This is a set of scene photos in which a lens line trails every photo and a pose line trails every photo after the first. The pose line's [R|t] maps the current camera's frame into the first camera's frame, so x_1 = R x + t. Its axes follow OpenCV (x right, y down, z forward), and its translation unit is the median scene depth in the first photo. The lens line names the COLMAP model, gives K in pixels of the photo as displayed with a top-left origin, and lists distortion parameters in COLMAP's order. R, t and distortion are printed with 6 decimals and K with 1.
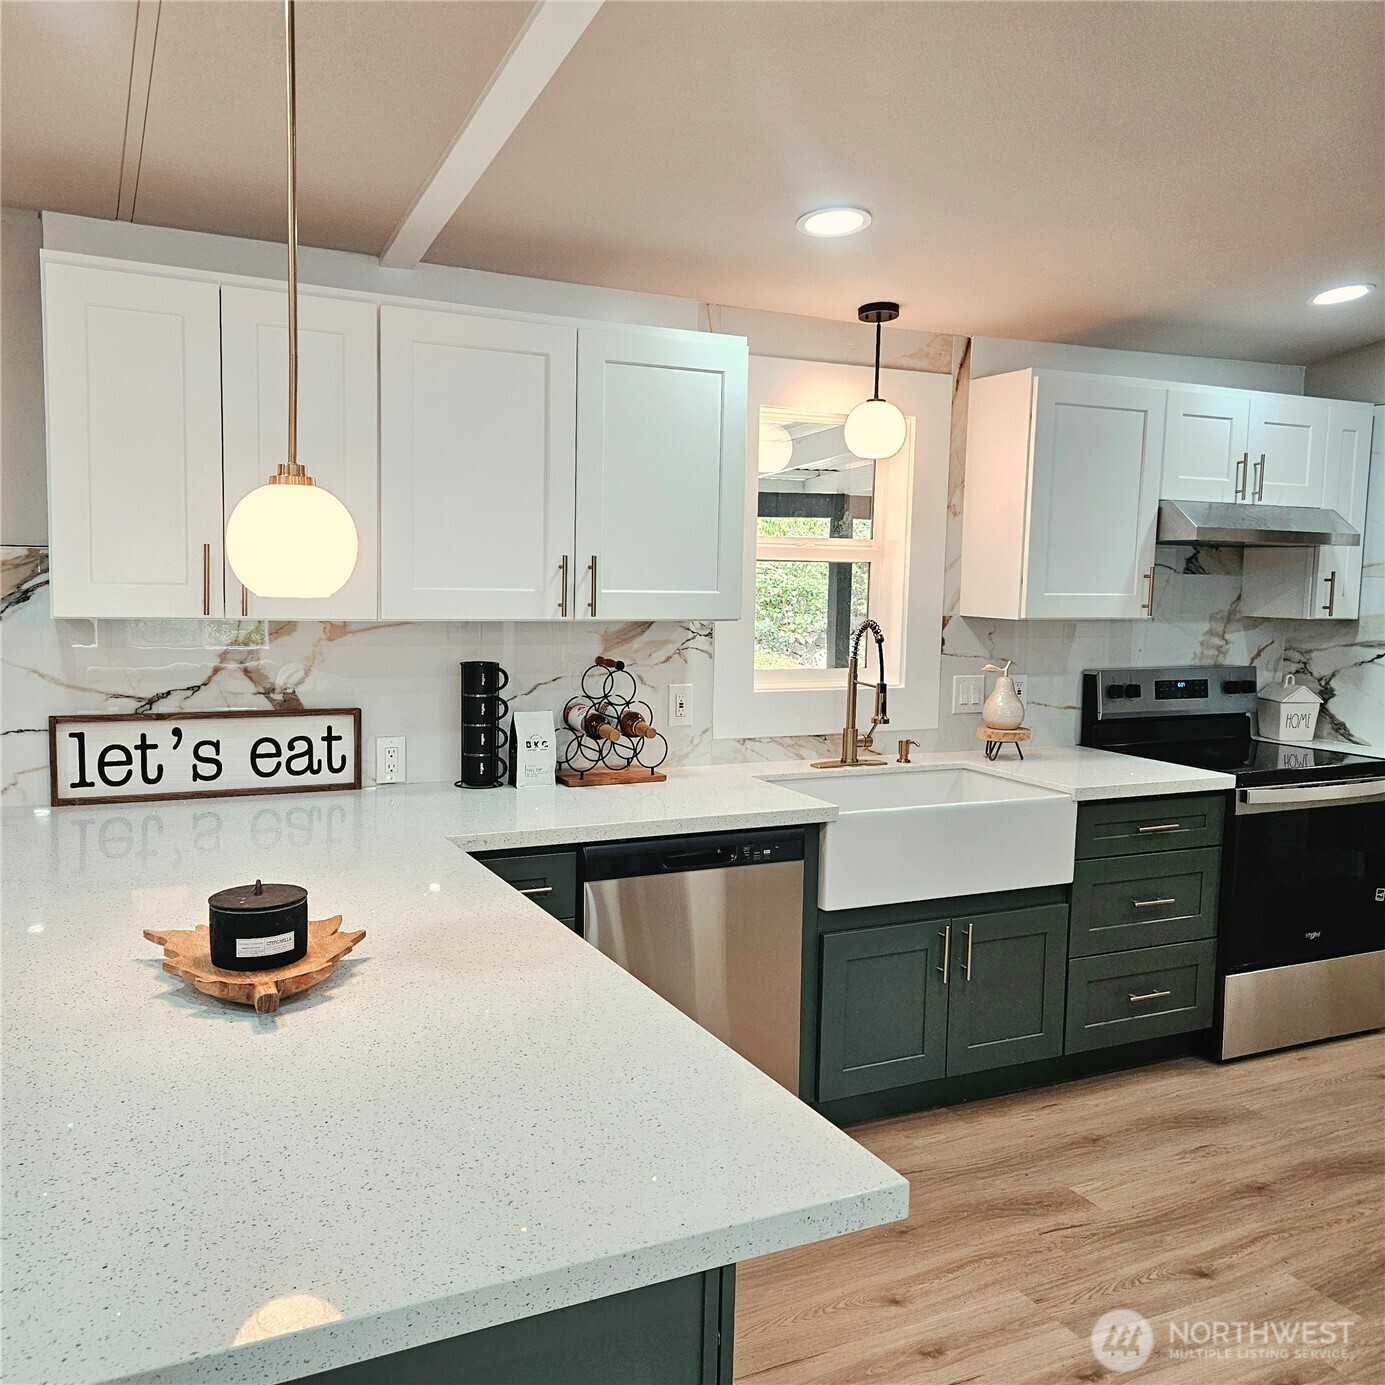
lens RADIAL K [[1244.8, 0, 663.5], [0, 1244.8, 675.7], [0, 0, 1]] dist [0.083741, -0.076333]
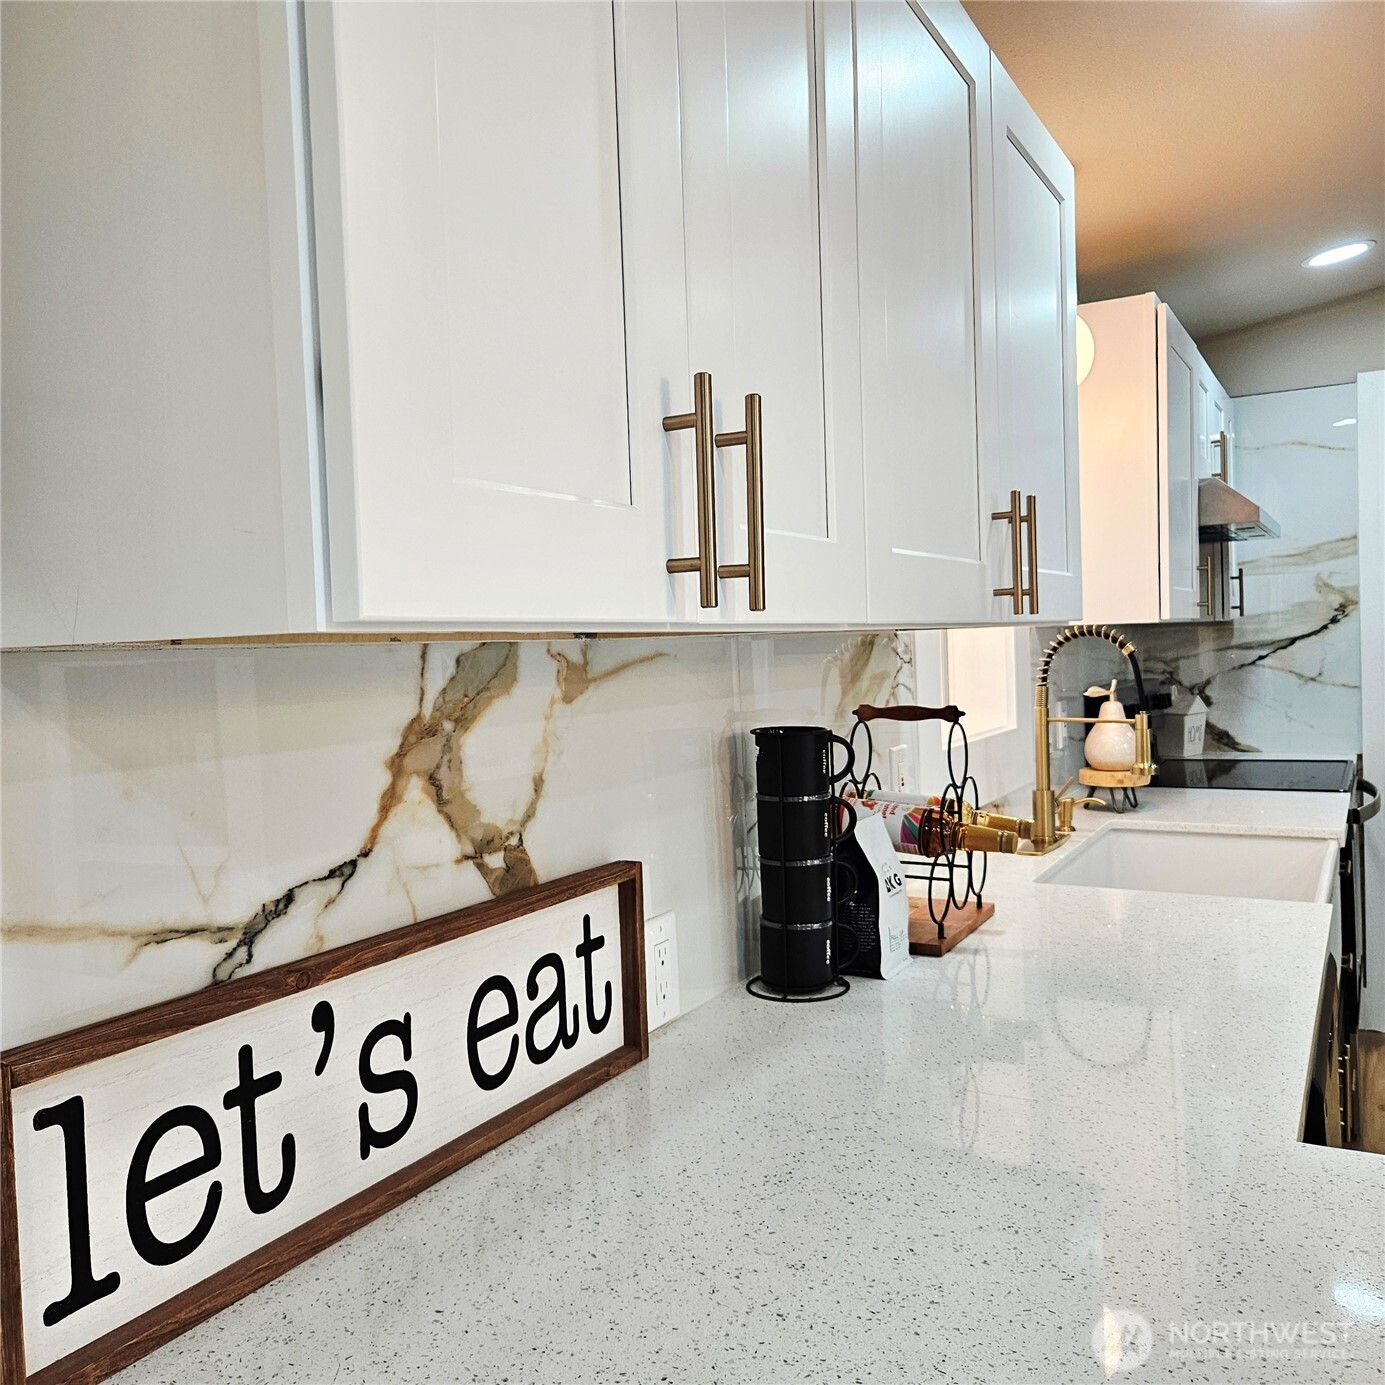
lens RADIAL K [[1244.8, 0, 686.8], [0, 1244.8, 693.4], [0, 0, 1]] dist [0.083741, -0.076333]
pose [[0.819529, -0.072429, 0.568442, -0.389721], [0.101216, 0.994679, -0.019186, -0.016485], [-0.564028, 0.073259, 0.822500, 0.548859]]
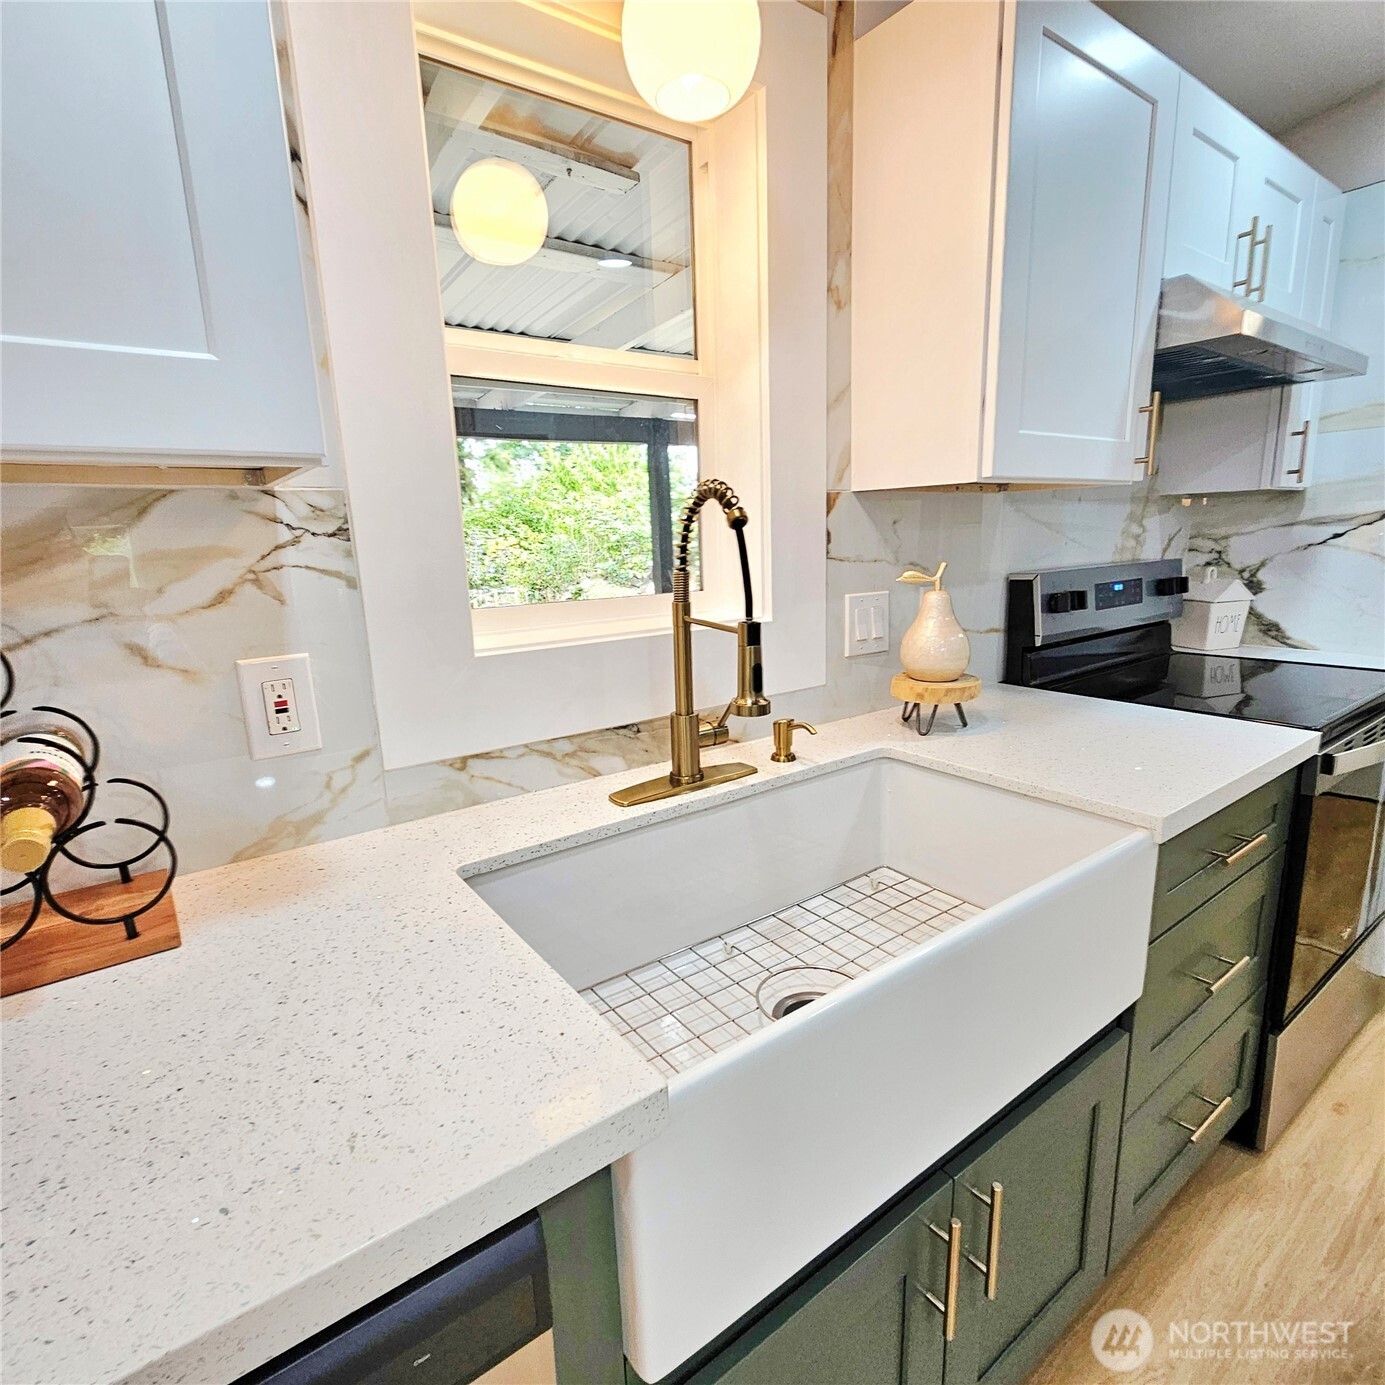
lens RADIAL K [[767.8, 0, 704.3], [0, 767.8, 703.4], [0, 0, 1]] dist [0.005666, -0.002424]
pose [[0.981168, -0.088054, 0.171920, 0.105519], [0.064953, 0.988625, 0.135656, -0.003074], [-0.181909, -0.121935, 0.975726, 0.700148]]
